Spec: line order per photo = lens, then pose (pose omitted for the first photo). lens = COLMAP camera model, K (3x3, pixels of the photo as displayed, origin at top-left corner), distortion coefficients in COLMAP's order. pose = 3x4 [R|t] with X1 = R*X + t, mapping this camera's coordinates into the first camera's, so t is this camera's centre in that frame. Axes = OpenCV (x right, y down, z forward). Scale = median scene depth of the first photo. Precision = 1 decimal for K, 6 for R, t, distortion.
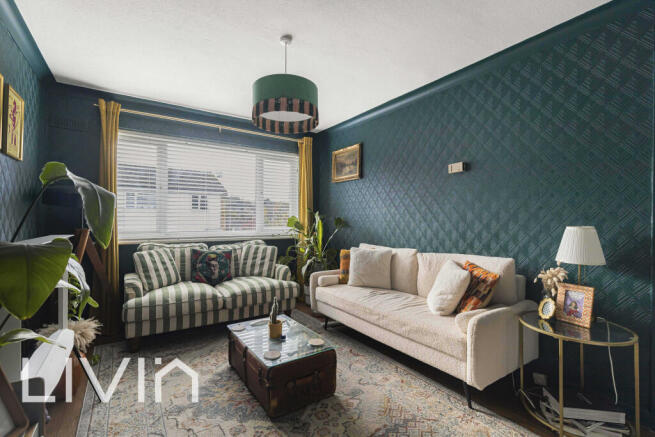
lens RADIAL K [[295.3, 0, 329.2], [0, 295.3, 219.9], [0, 0, 1]] dist [0.002334, 0.000185]
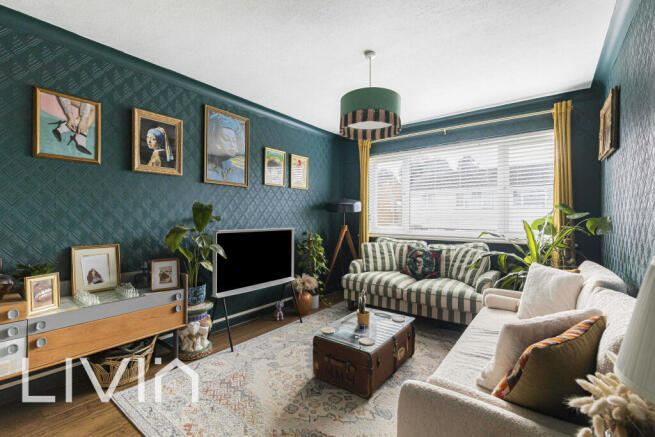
lens RADIAL K [[295.3, 0, 329.8], [0, 295.3, 217.6], [0, 0, 1]] dist [0.002334, 0.000185]
pose [[0.321989, -0.006250, -0.946723, 0.529903], [-0.006087, 0.999944, -0.008672, 0.003370], [0.946724, 0.008554, 0.321933, 0.335160]]
